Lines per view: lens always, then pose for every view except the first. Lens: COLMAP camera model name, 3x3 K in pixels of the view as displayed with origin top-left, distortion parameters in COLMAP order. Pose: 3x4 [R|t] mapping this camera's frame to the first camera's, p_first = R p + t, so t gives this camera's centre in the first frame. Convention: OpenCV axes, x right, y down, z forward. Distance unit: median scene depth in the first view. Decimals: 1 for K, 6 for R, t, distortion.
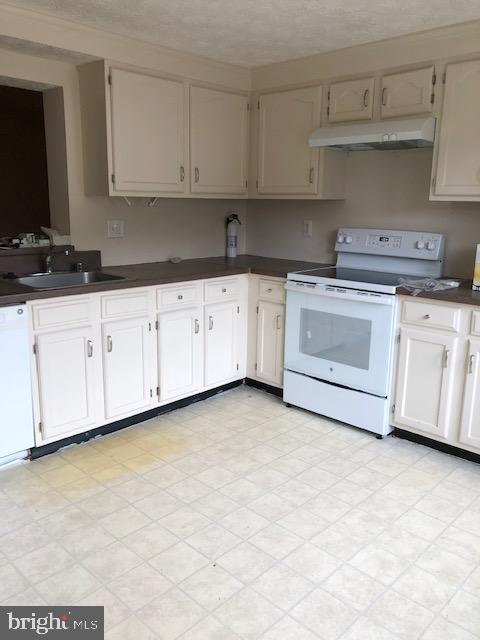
lens RADIAL K [[546.3, 0, 240.0], [0, 546.3, 320.0], [0, 0, 1]] dist [0.053511, -0.075500]
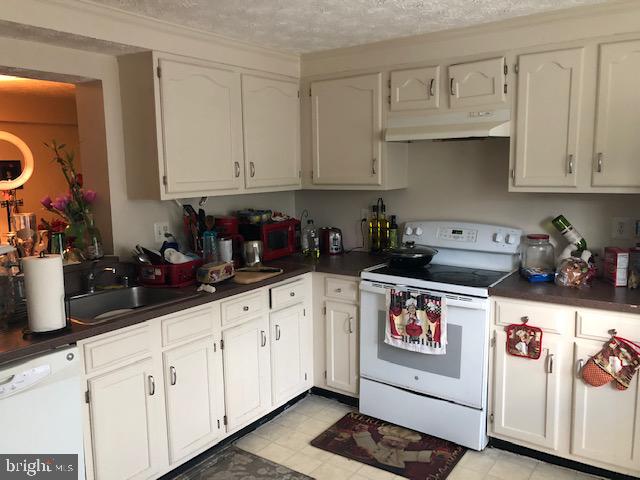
lens RADIAL K [[546.3, 0, 320.0], [0, 546.3, 240.0], [0, 0, 1]] dist [0.053511, -0.075500]
pose [[0.989202, -0.051551, 0.137189, -0.109404], [0.062276, 0.995232, -0.075063, -0.080183], [-0.132666, 0.082796, 0.987697, 0.106176]]
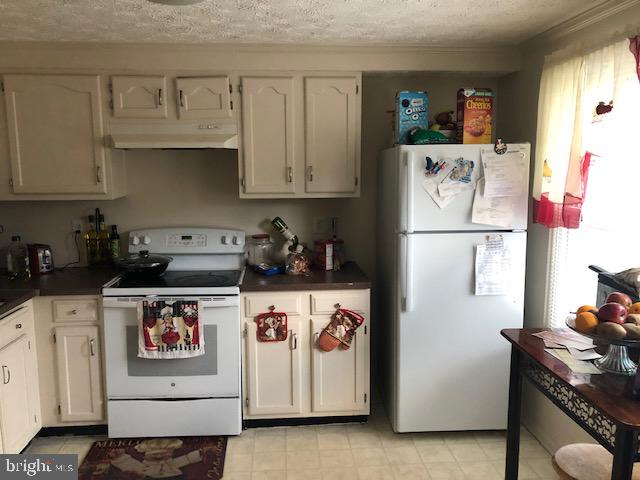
lens RADIAL K [[546.3, 0, 320.0], [0, 546.3, 240.0], [0, 0, 1]] dist [0.053511, -0.075500]
pose [[0.656420, -0.124320, 0.744082, -0.339612], [0.176887, 0.984195, 0.008391, -0.114709], [-0.733365, 0.126111, 0.668036, 0.180589]]
